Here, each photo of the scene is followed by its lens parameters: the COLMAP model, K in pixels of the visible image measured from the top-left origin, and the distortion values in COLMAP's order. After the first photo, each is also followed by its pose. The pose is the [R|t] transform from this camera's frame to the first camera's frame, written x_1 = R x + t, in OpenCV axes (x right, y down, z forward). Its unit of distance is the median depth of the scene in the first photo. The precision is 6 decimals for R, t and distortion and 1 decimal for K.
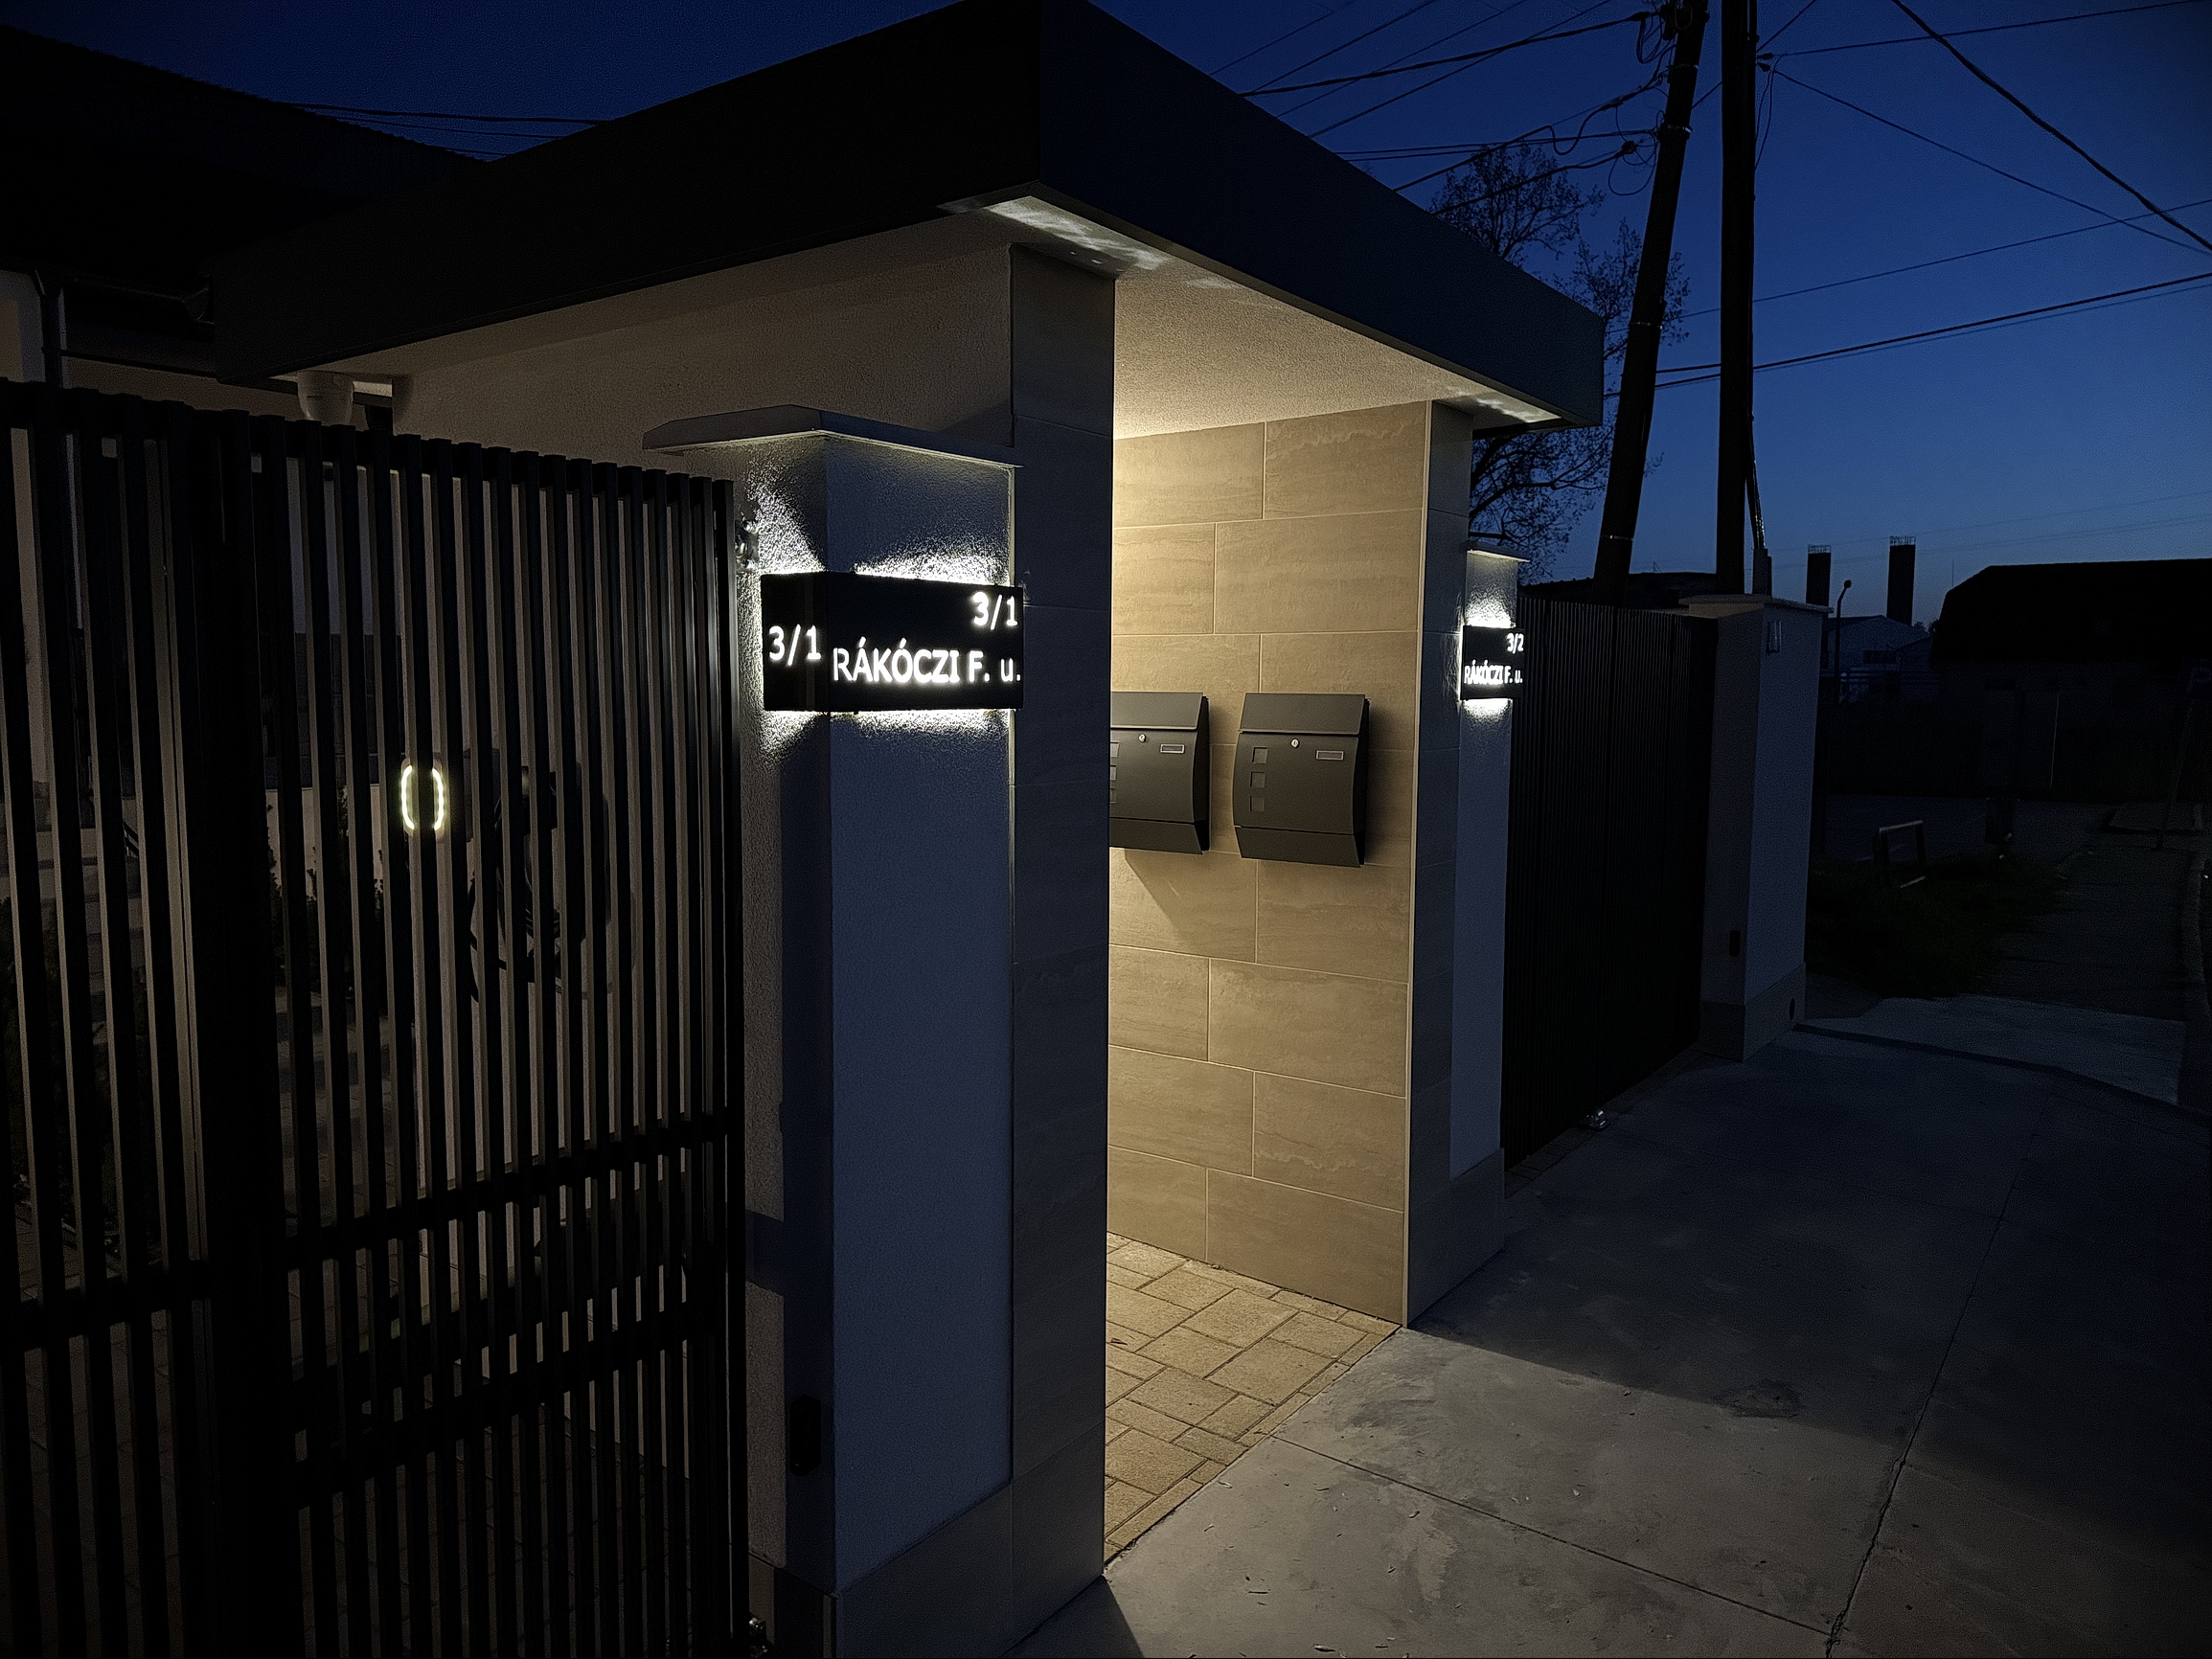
lens RADIAL K [[1541.3, 0, 1101.5], [0, 1541.3, 817.9], [0, 0, 1]] dist [0.068671, -0.095245]
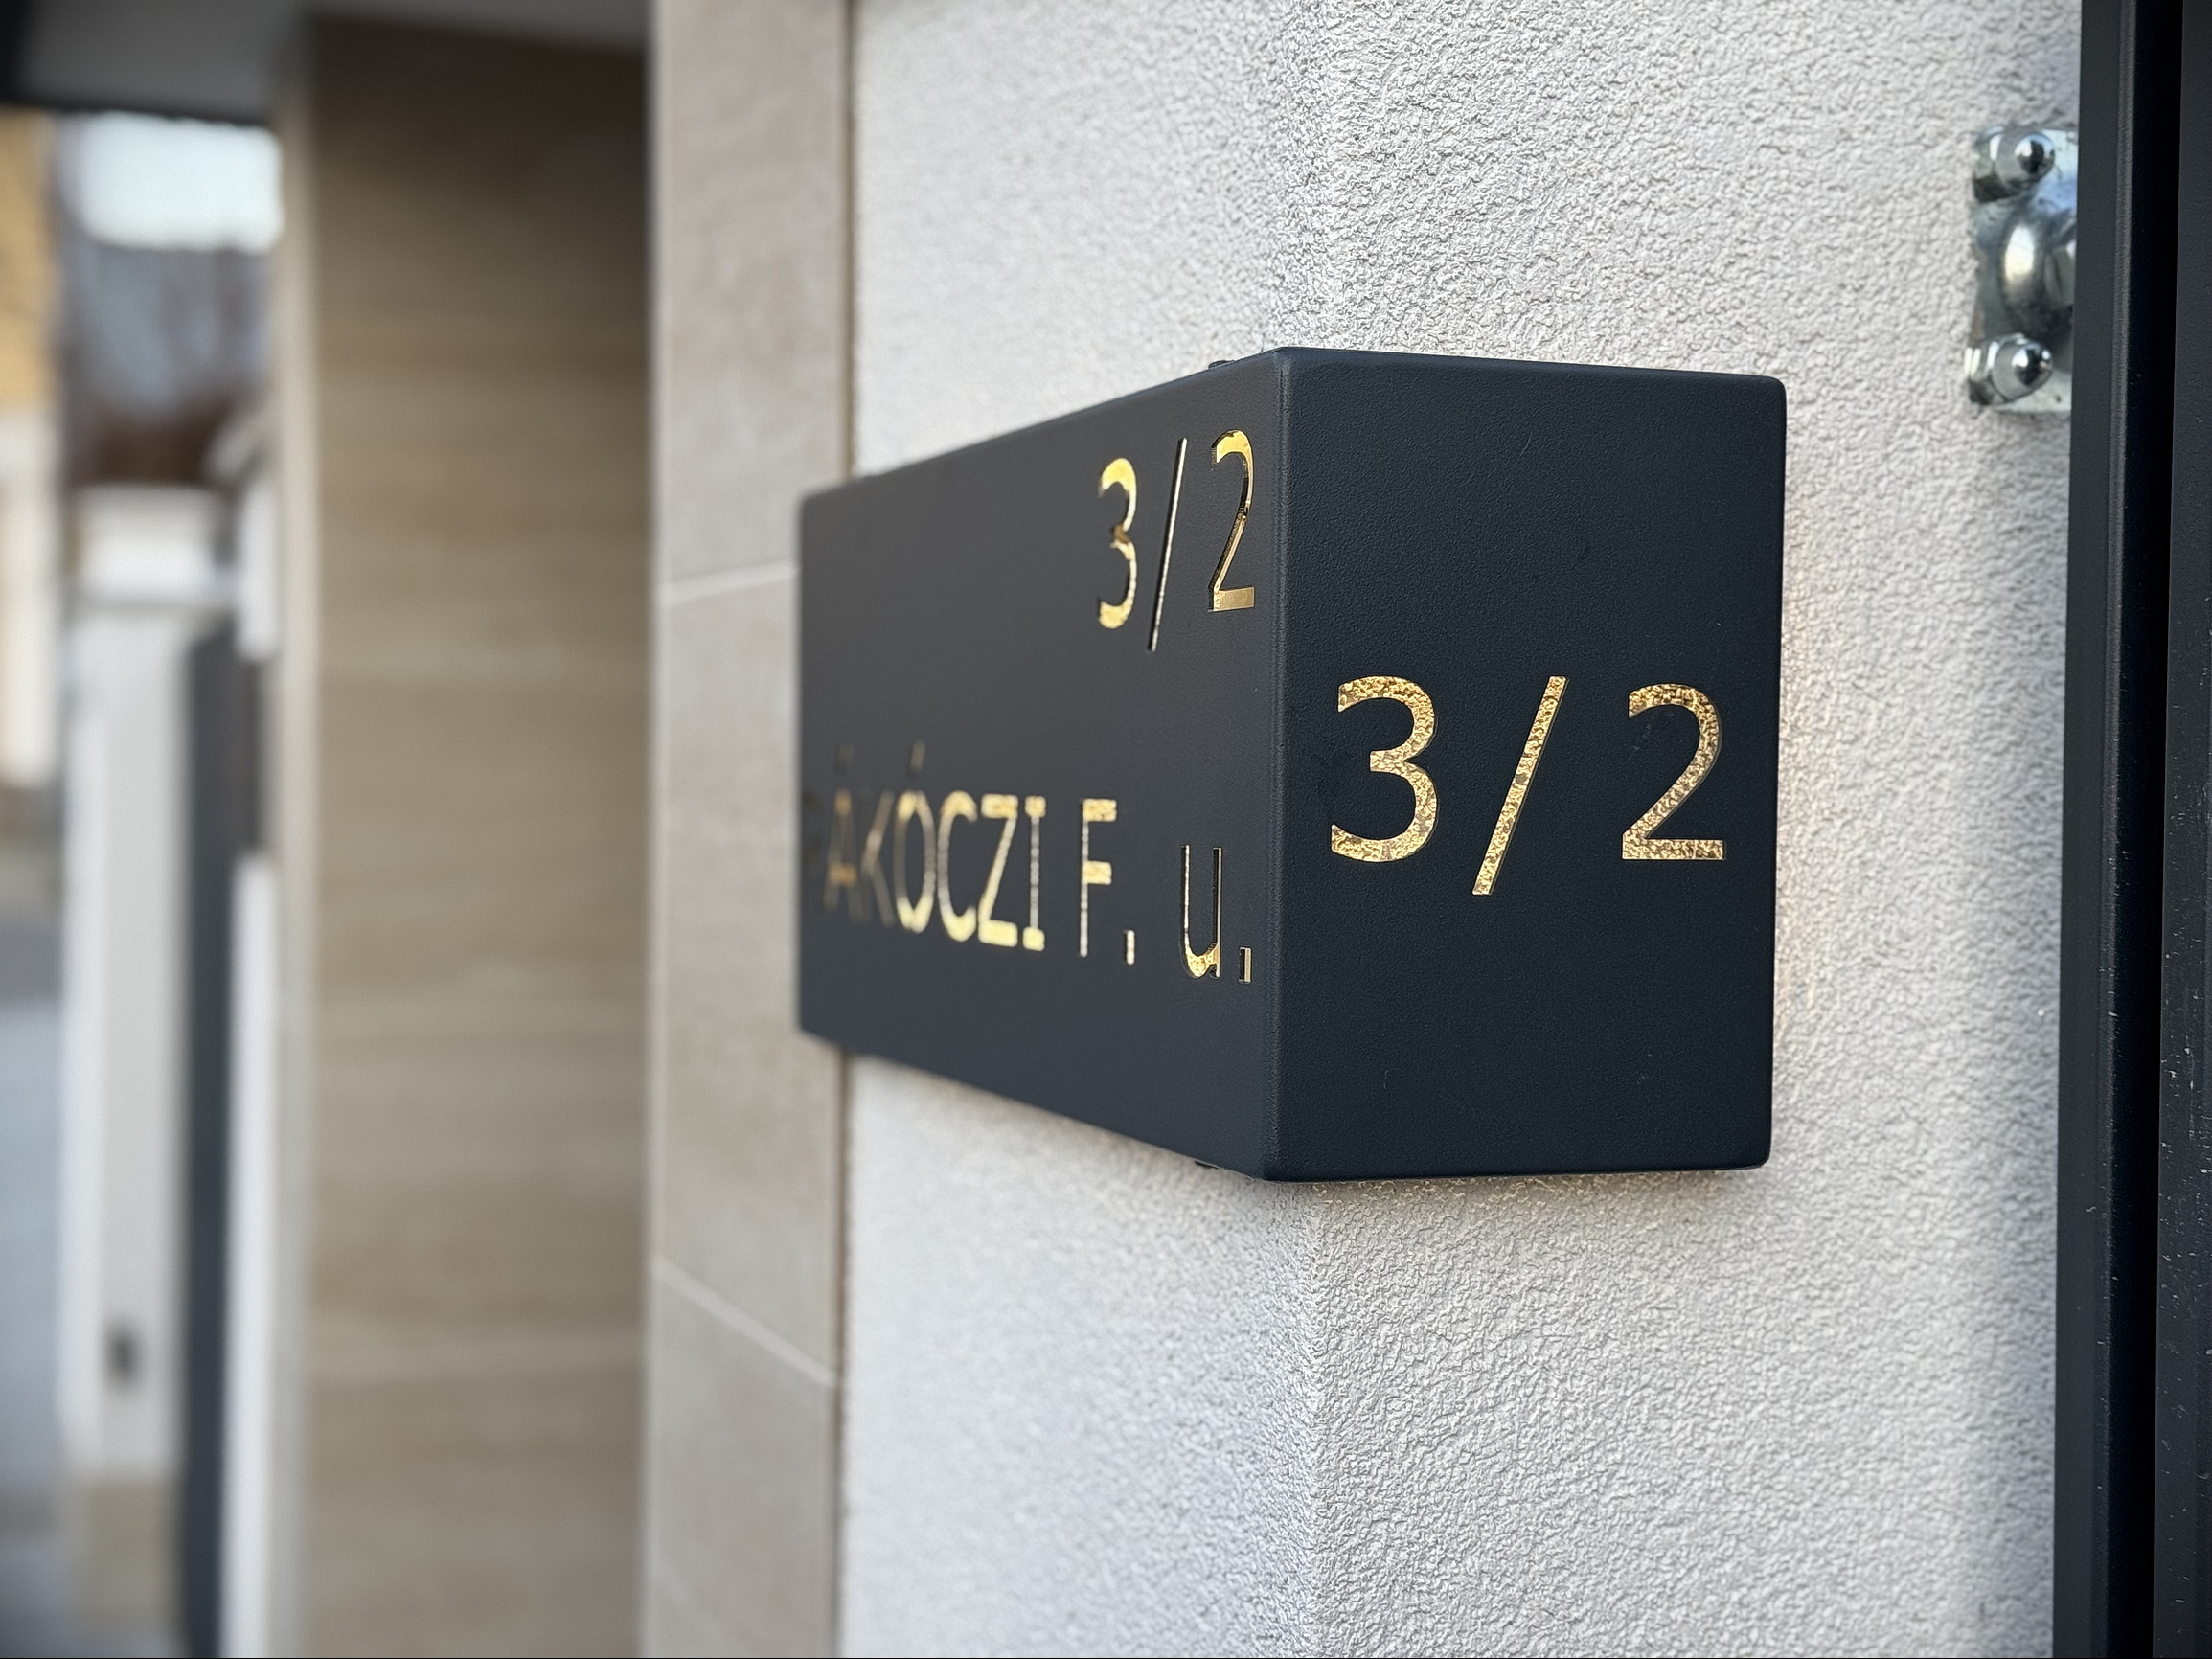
lens RADIAL K [[3069.7, 0, 1102.1], [0, 3069.7, 827.3], [0, 0, 1]] dist [0.067677, 0.000000]
pose [[-0.546726, 0.025246, -0.836931, 0.199632], [-0.066591, 0.995068, 0.073517, -0.125662], [0.834659, 0.095926, -0.542349, 1.155914]]
